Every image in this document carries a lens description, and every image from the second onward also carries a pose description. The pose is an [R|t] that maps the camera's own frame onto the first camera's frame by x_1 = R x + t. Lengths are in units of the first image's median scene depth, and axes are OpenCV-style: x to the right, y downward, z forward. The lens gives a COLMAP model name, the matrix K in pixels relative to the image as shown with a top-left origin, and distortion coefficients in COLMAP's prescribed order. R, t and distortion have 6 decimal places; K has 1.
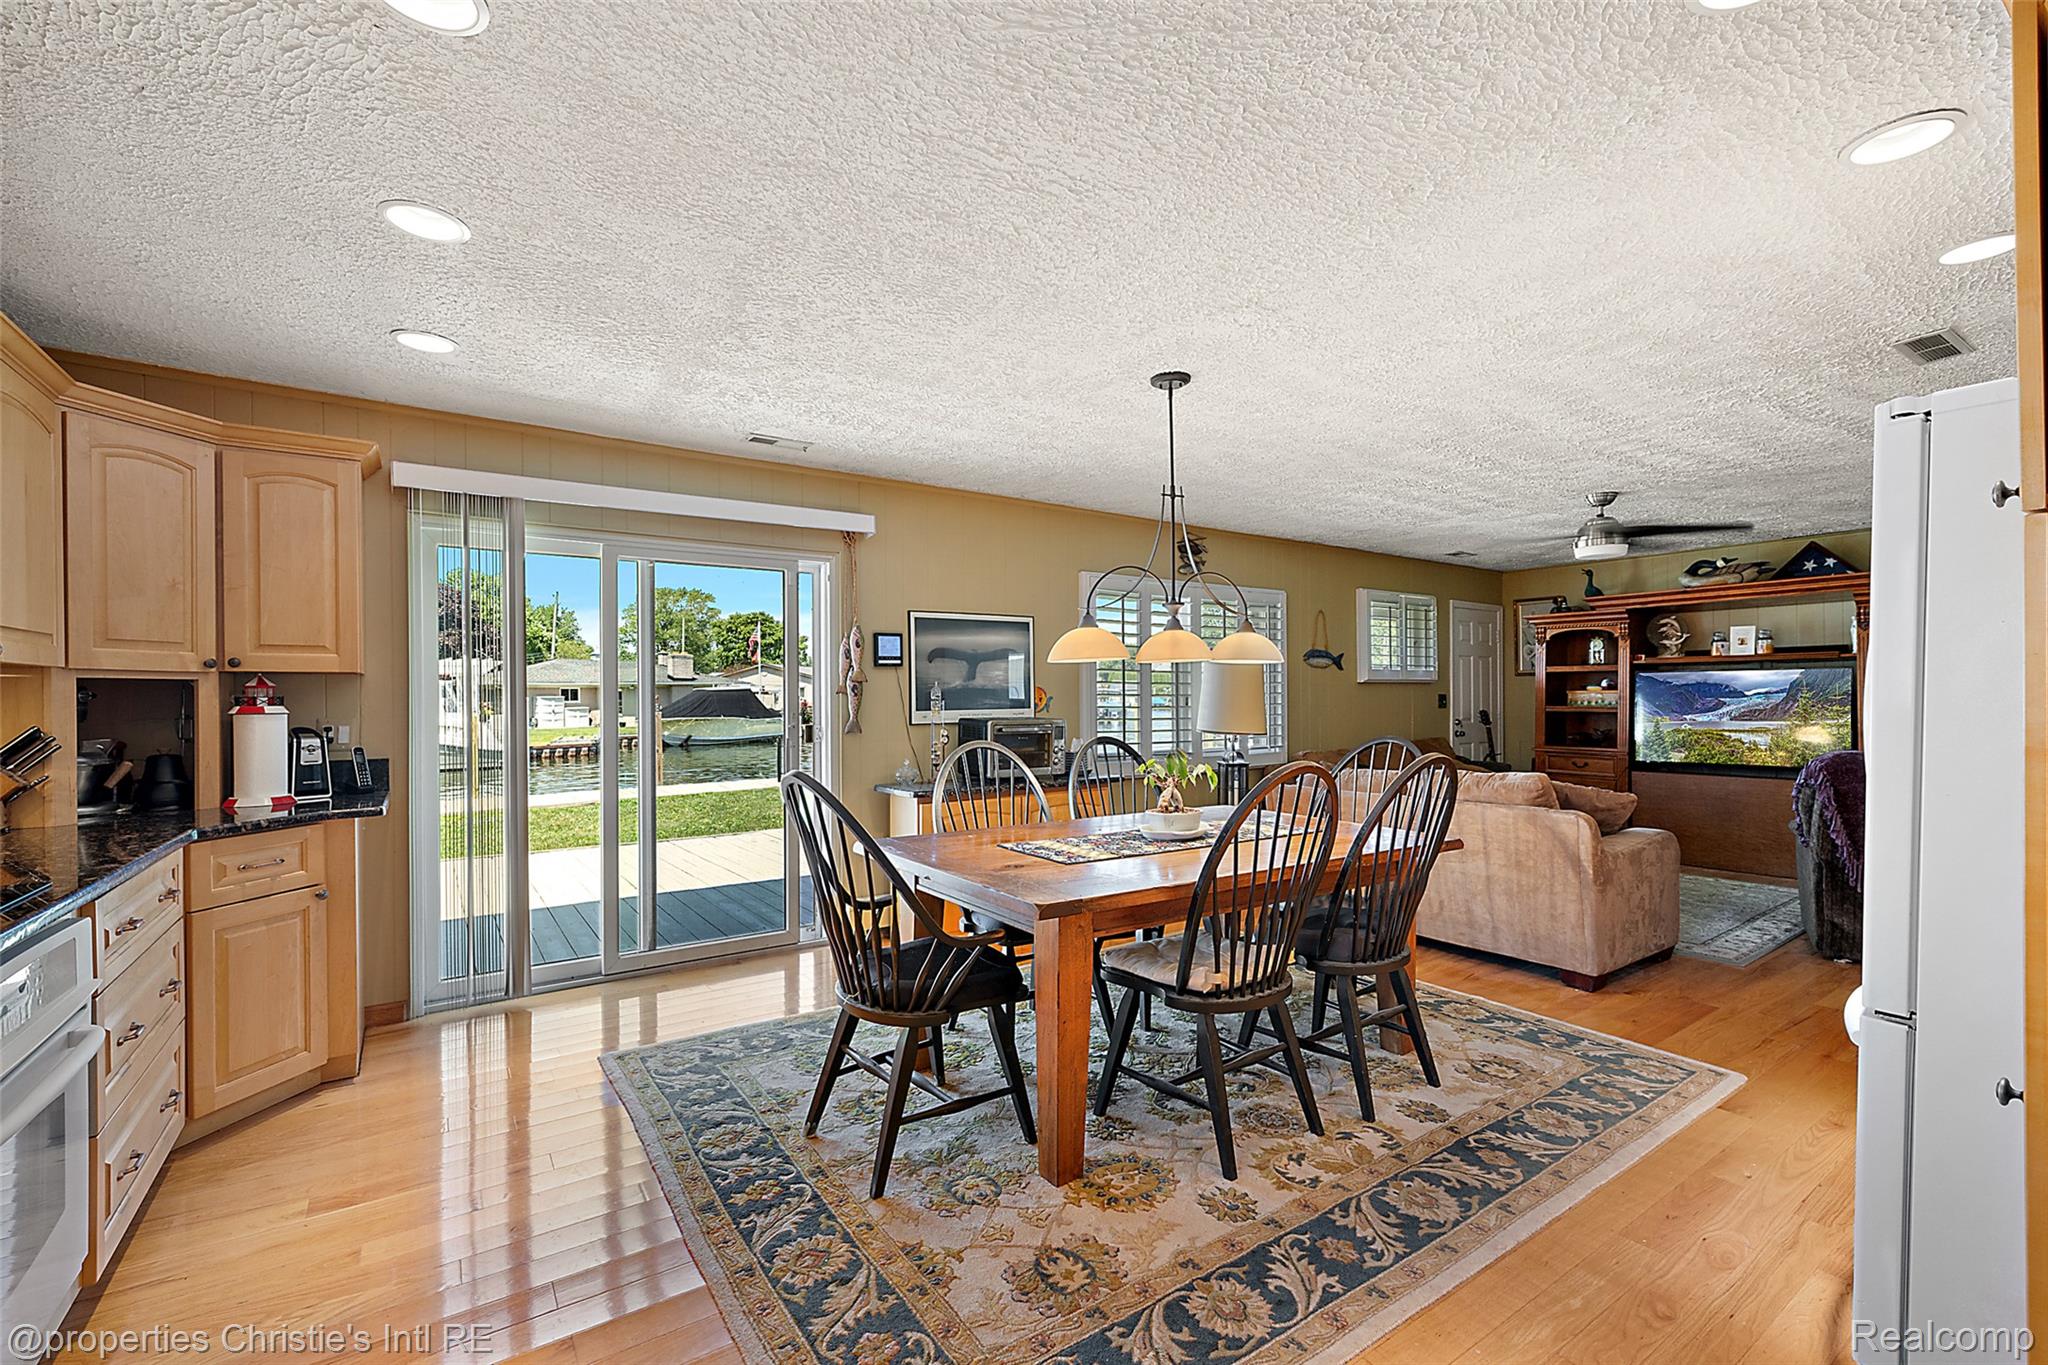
lens RADIAL K [[874.6, 0, 1017.0], [0, 874.6, 690.0], [0, 0, 1]] dist [-0.001136, -0.000276]
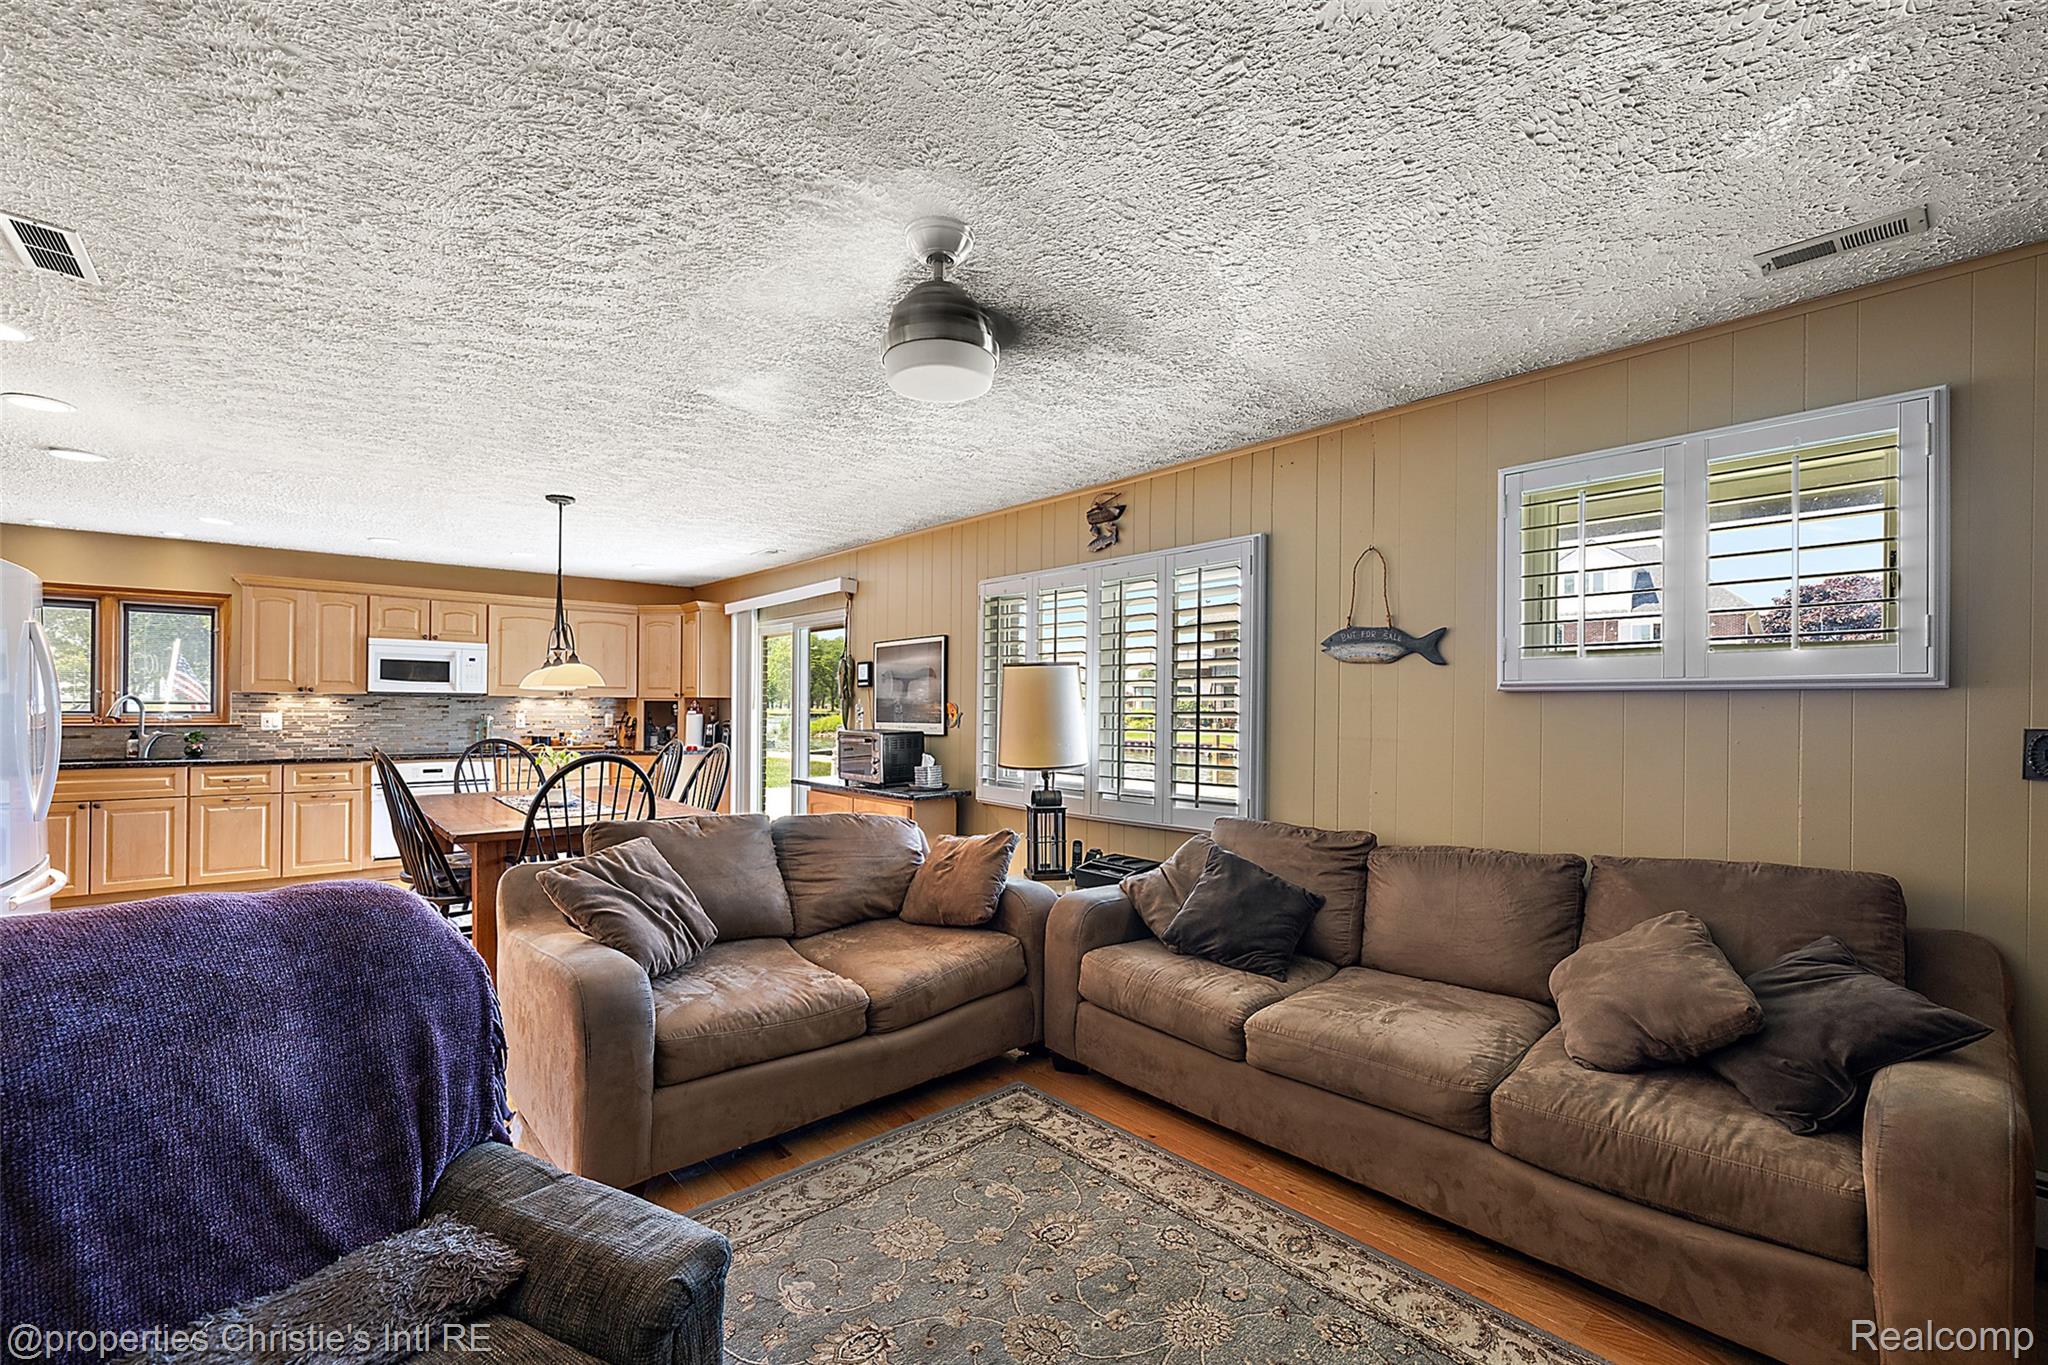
lens RADIAL K [[877.4, 0, 1044.0], [0, 877.4, 699.6], [0, 0, 1]] dist [0.000509, 0.000484]
pose [[0.125668, -0.002252, -0.992070, 1.918403], [0.000251, 0.999997, -0.002238, -0.008946], [0.992072, 0.000032, 0.125668, 1.774017]]
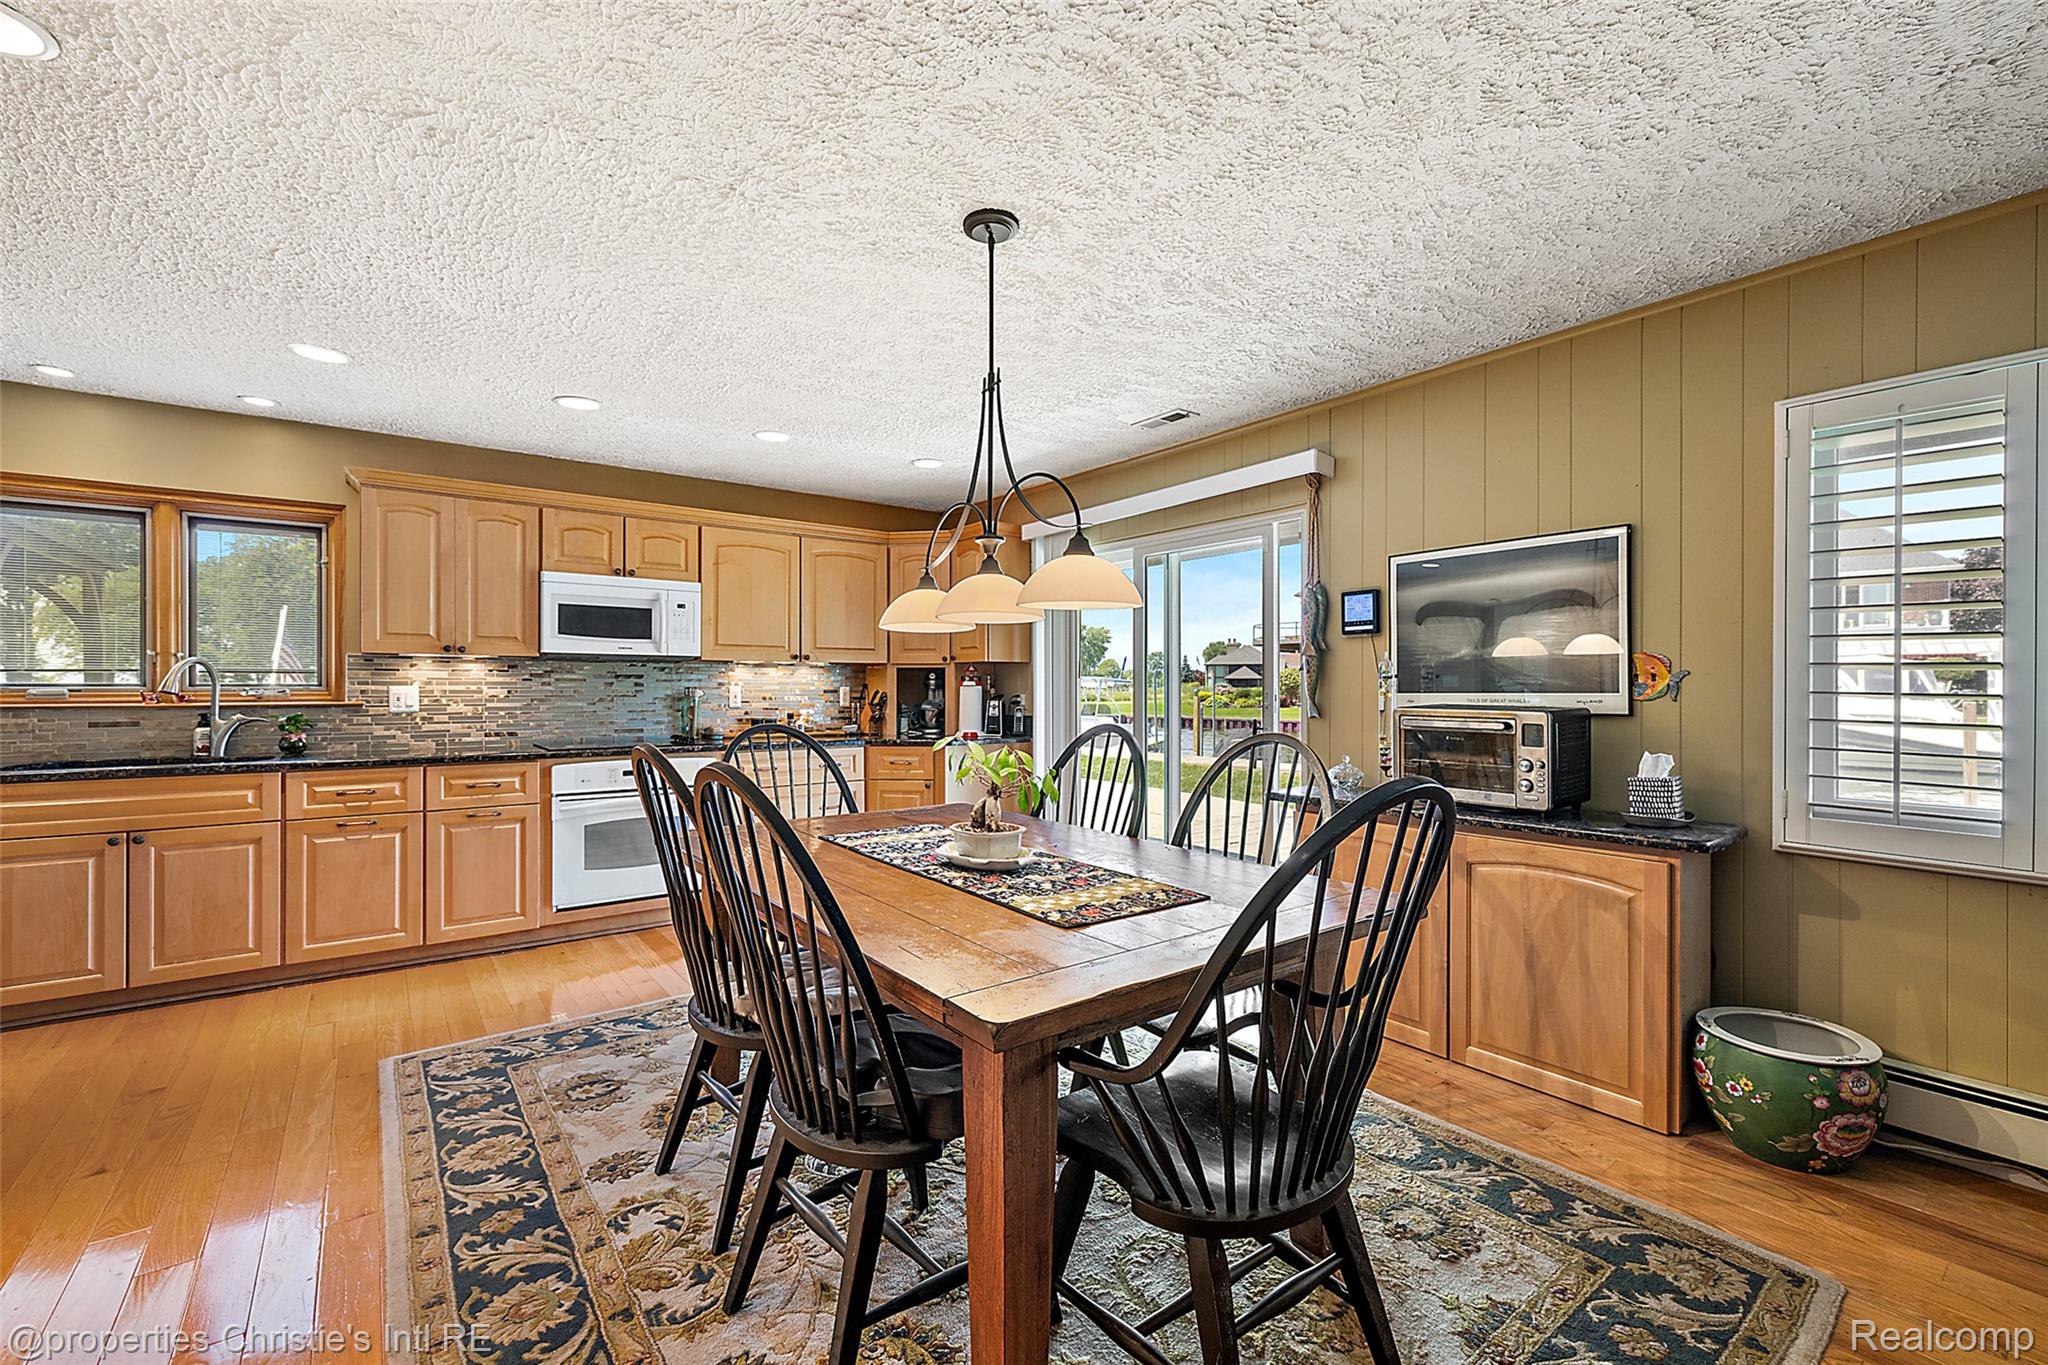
lens RADIAL K [[871.1, 0, 1039.4], [0, 871.1, 681.2], [0, 0, 1]] dist [0.001112, 0.000324]
pose [[0.053413, -0.000197, -0.998572, 0.974507], [0.007472, 0.999972, 0.000202, 0.019276], [0.998545, -0.007472, 0.053413, 1.092407]]
